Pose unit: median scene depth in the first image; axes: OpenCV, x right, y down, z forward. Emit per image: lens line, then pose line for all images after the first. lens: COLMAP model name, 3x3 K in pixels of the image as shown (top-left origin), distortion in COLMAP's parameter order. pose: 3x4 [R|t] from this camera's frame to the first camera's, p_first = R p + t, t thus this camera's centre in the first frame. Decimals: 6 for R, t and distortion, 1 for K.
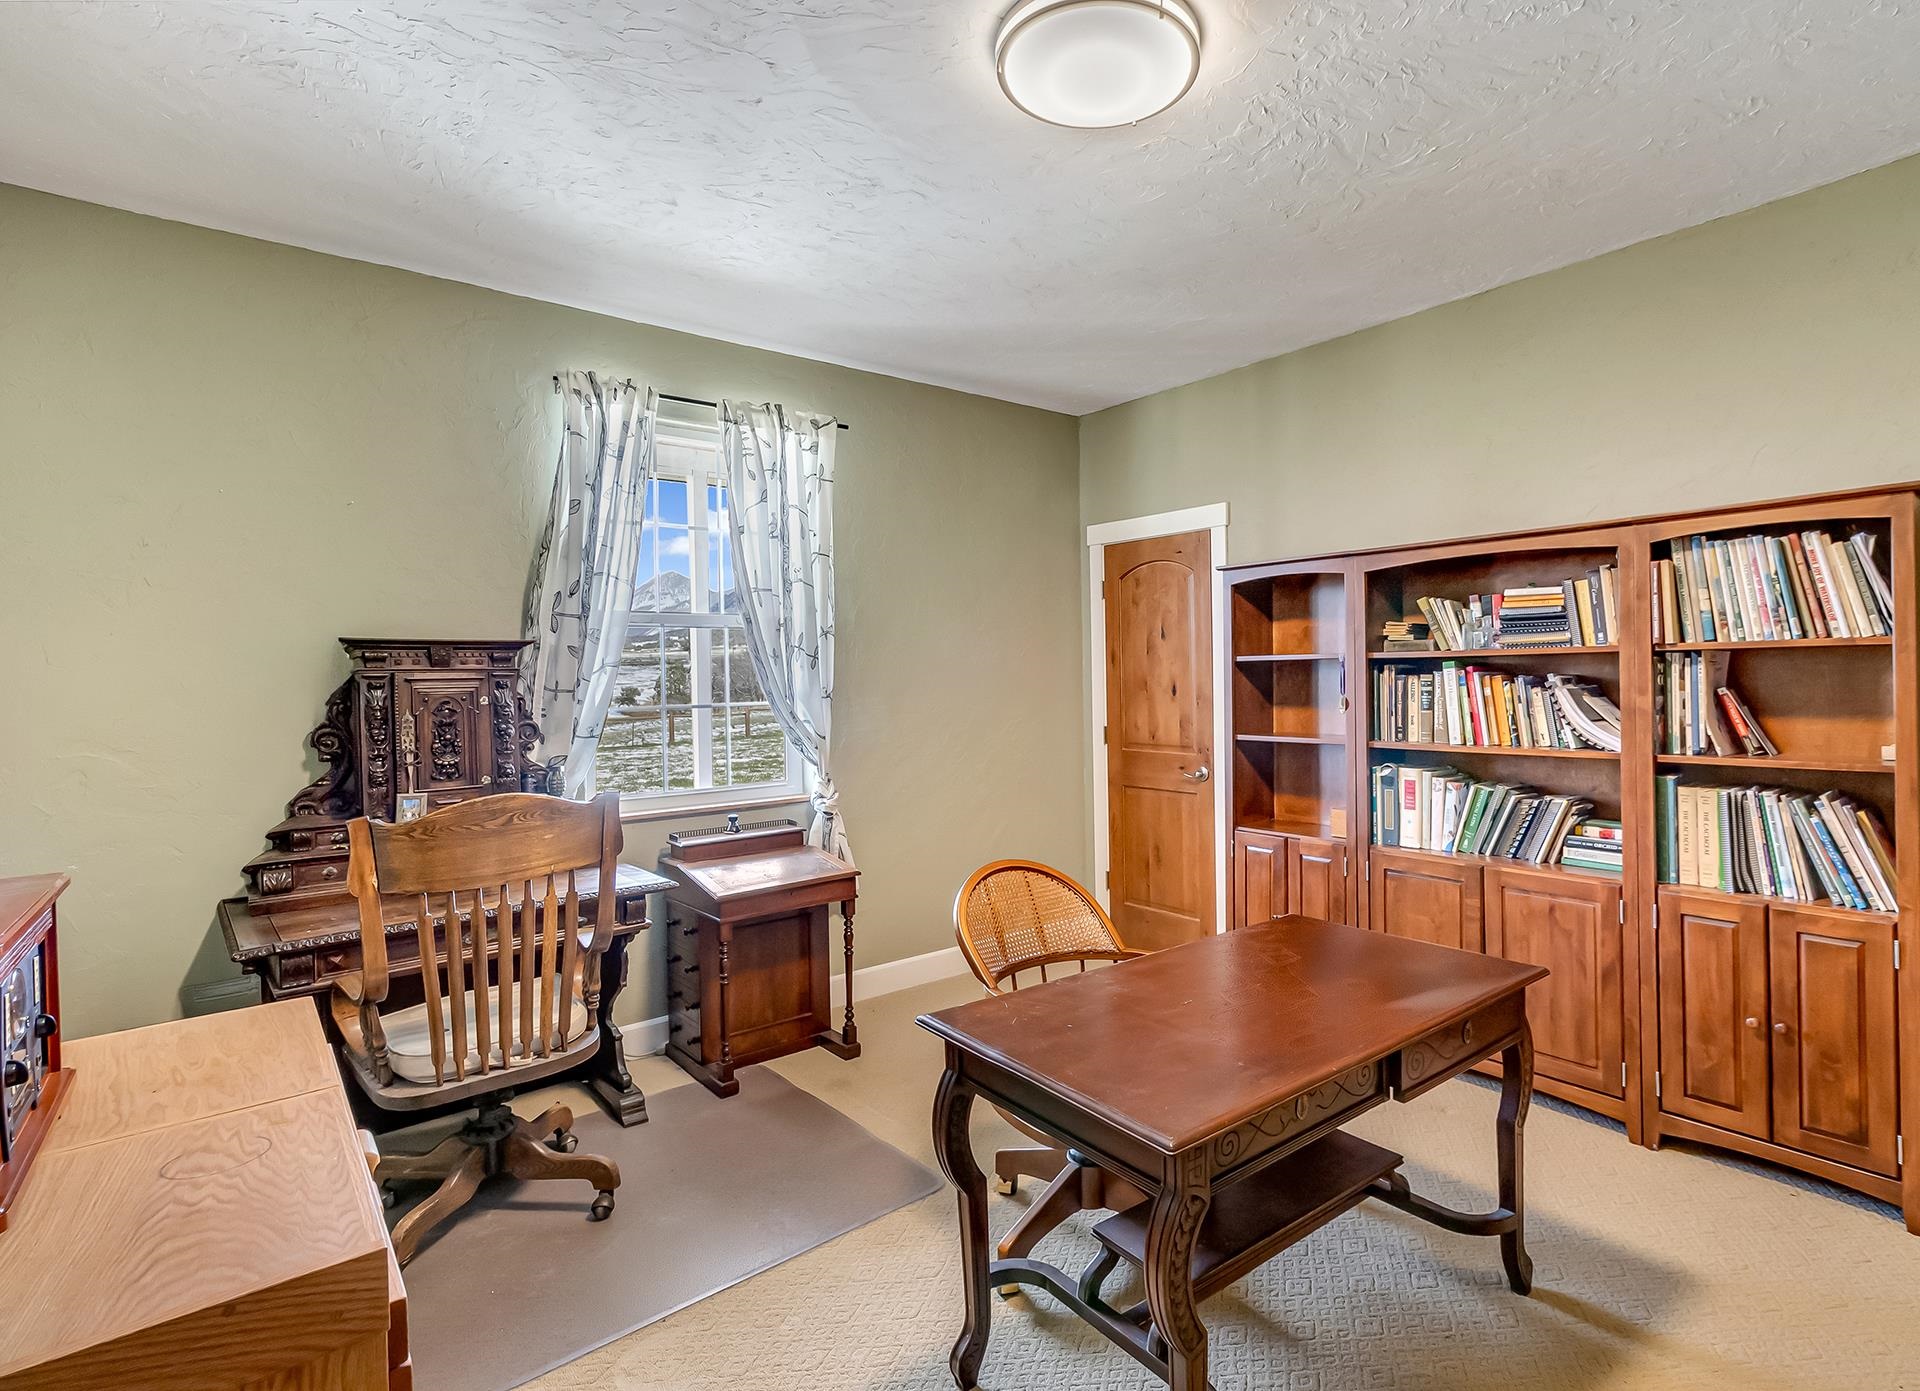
lens RADIAL K [[932.8, 0, 960.0], [0, 932.8, 695.5], [0, 0, 1]] dist [0.000657, 0.000080]
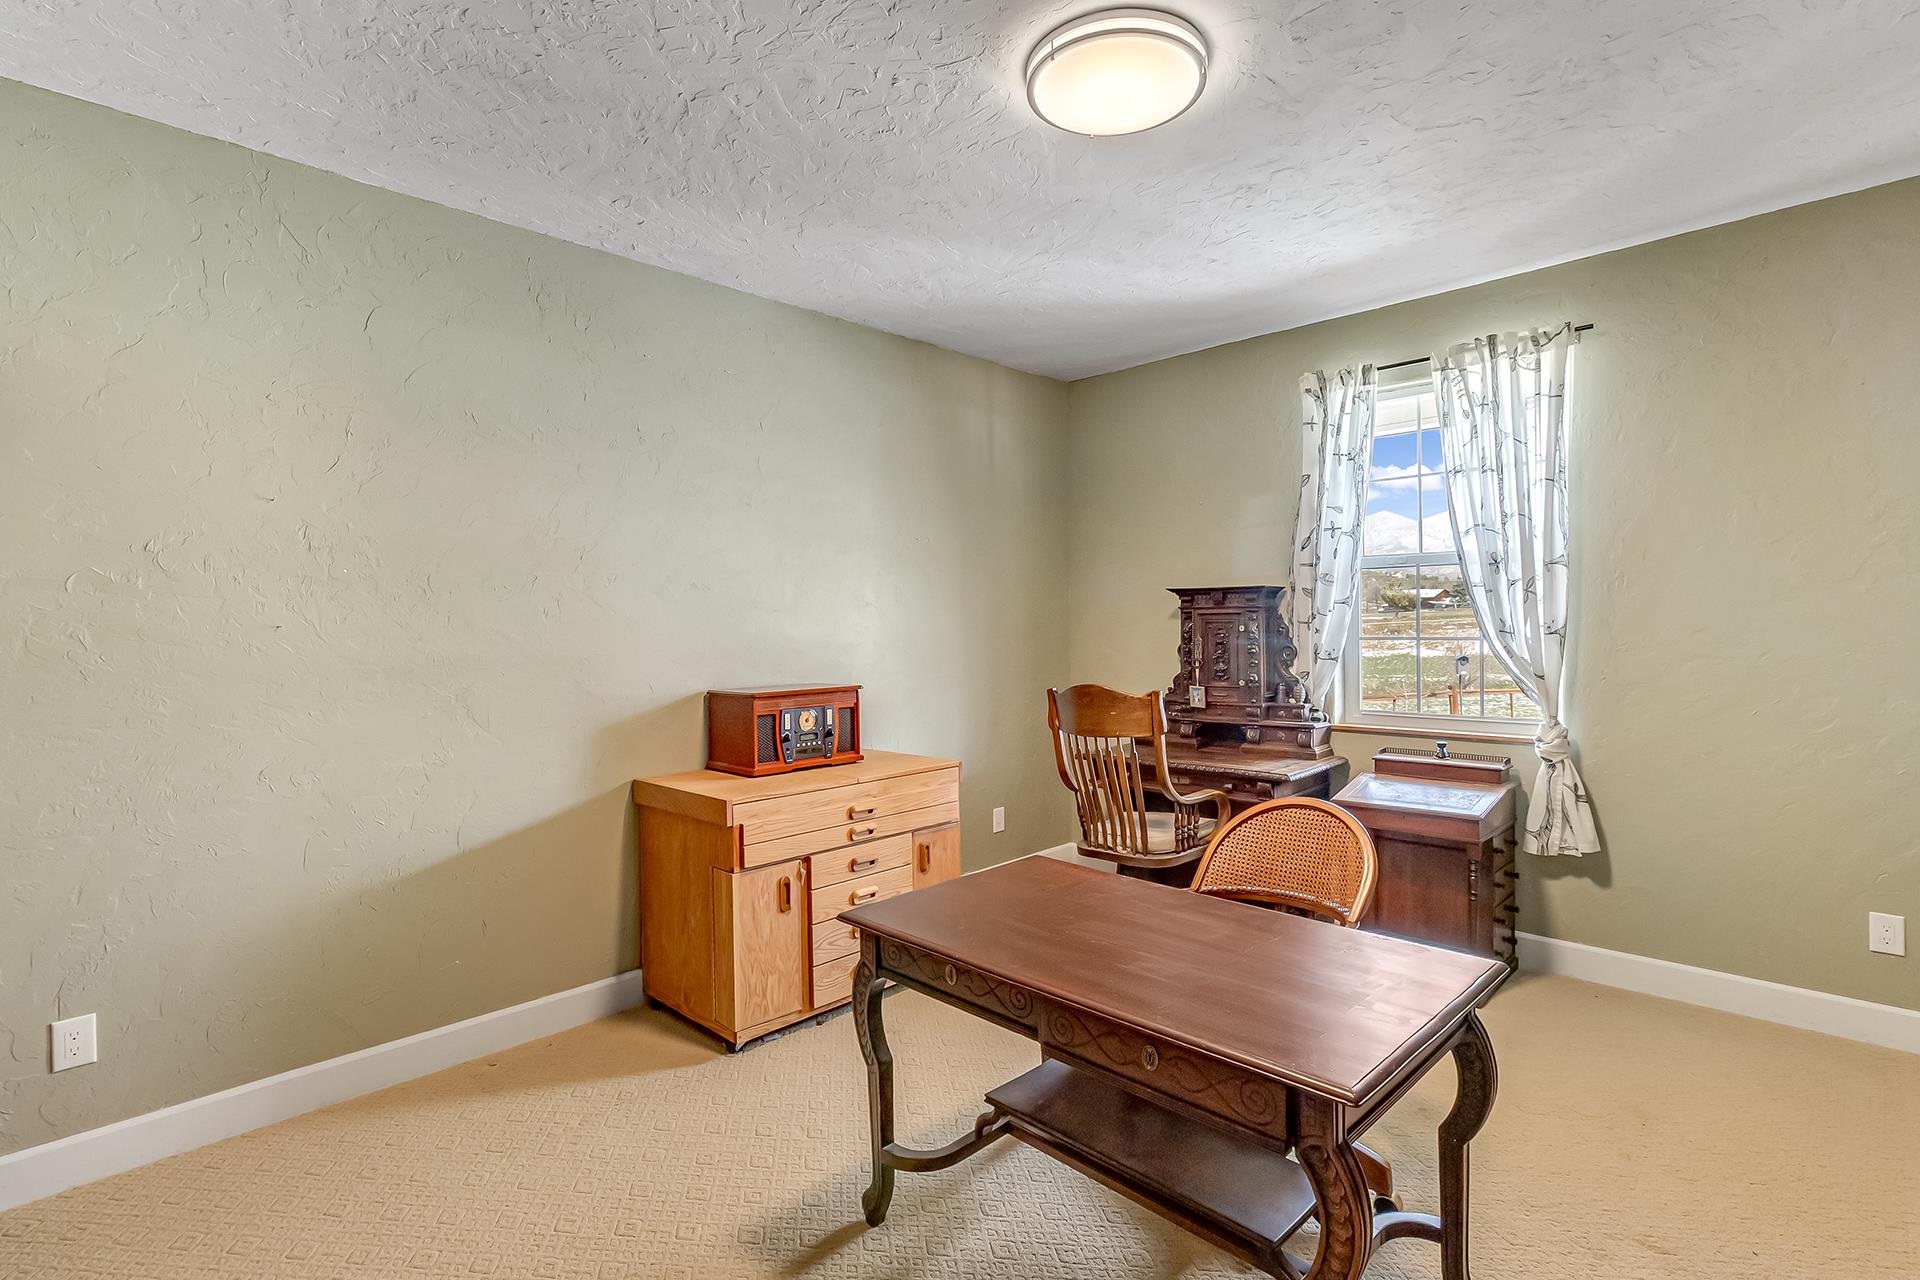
lens RADIAL K [[954.2, 0, 965.1], [0, 954.2, 628.3], [0, 0, 1]] dist [0.004823, 0.001019]
pose [[0.103570, 0.041783, -0.993744, 0.772359], [0.006336, 0.999069, 0.042667, -0.050708], [0.994602, -0.010715, 0.103209, 0.345637]]
